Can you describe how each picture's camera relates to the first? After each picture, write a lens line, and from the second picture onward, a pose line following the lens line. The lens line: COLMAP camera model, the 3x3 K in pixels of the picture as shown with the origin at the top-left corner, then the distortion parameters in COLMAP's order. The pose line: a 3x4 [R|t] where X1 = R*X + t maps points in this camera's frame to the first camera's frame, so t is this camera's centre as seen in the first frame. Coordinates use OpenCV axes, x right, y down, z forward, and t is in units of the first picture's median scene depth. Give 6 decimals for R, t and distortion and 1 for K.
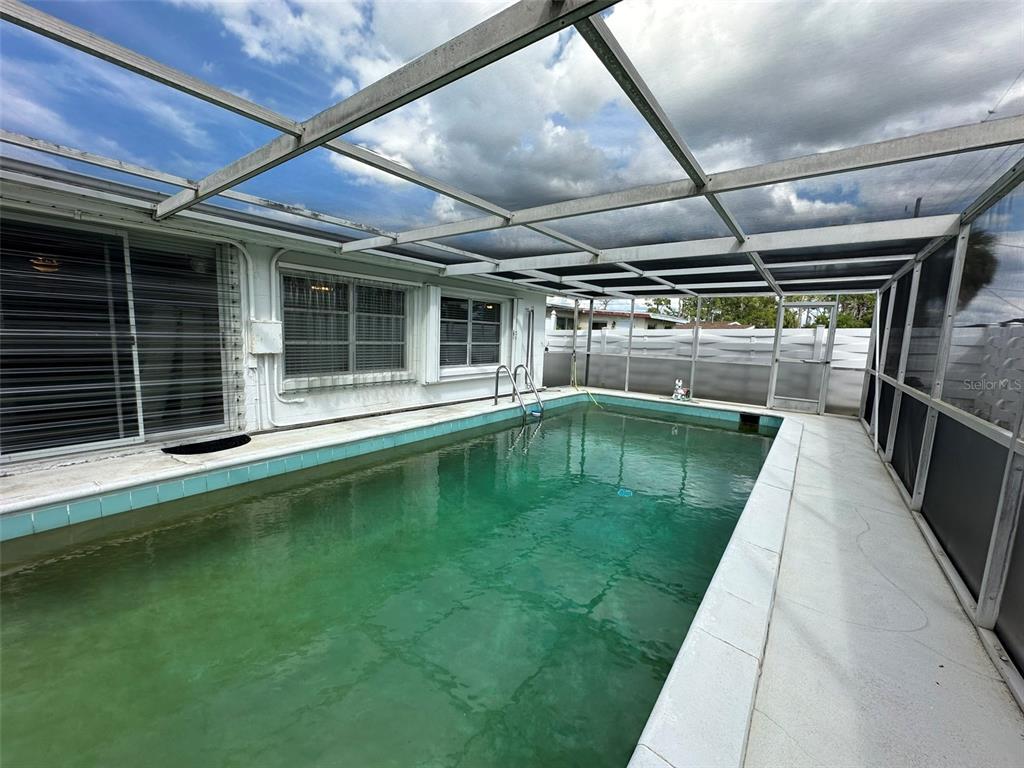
lens RADIAL K [[410.8, 0, 511.1], [0, 410.8, 383.3], [0, 0, 1]] dist [-0.001979, 0.000243]
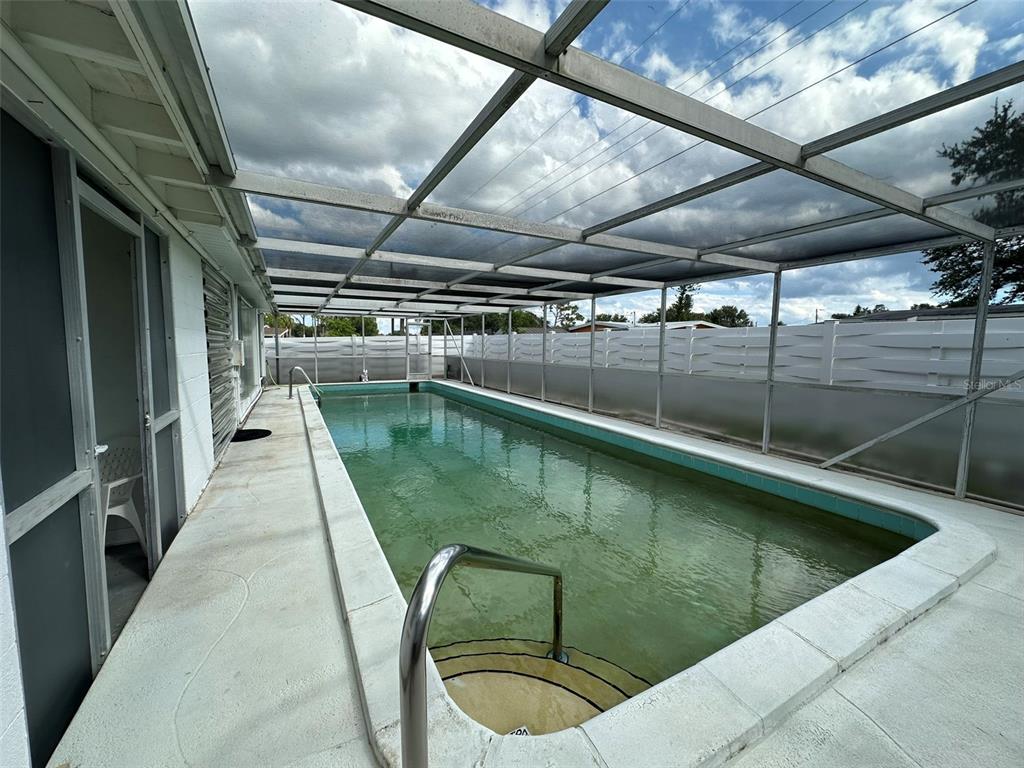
lens RADIAL K [[412.7, 0, 511.8], [0, 412.7, 377.9], [0, 0, 1]] dist [-0.008660, 0.000070]
pose [[0.422994, -0.105124, 0.900014, -0.987535], [0.118722, 0.991115, 0.059967, -0.006756], [-0.898321, 0.081486, 0.431716, -0.234080]]
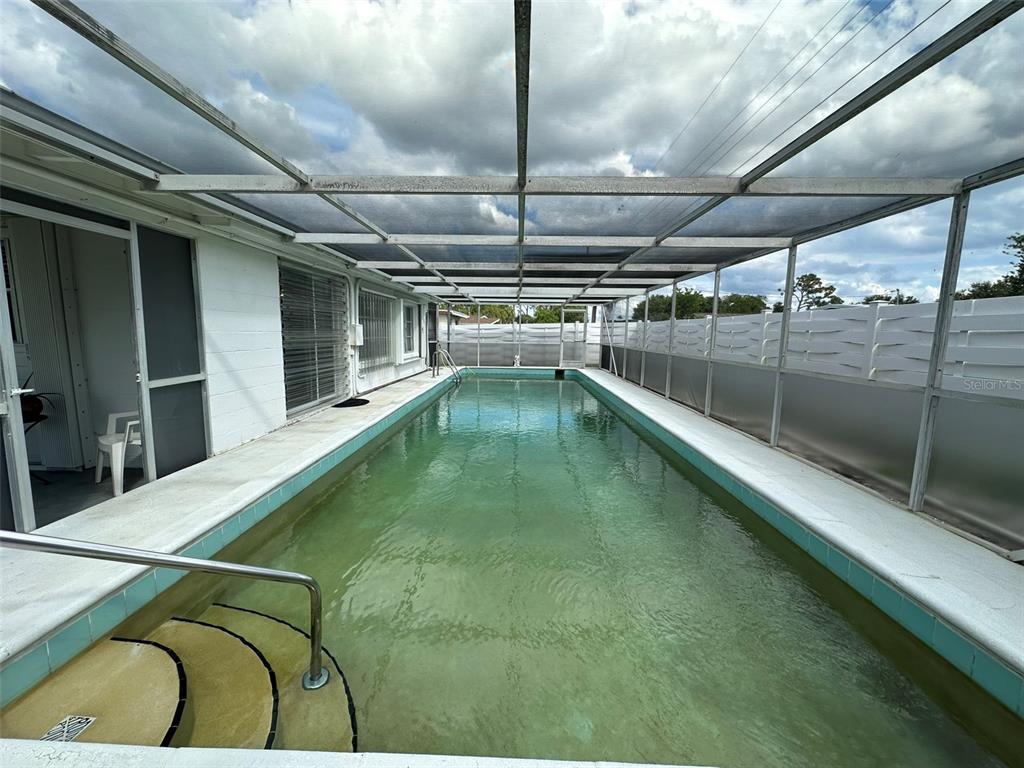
lens RADIAL K [[410.8, 0, 511.1], [0, 410.8, 383.3], [0, 0, 1]] dist [-0.001979, 0.000243]
pose [[0.815262, -0.095699, 0.571130, -0.719992], [0.085509, 0.995333, 0.044718, 0.036437], [-0.572744, 0.012380, 0.819641, -0.434851]]
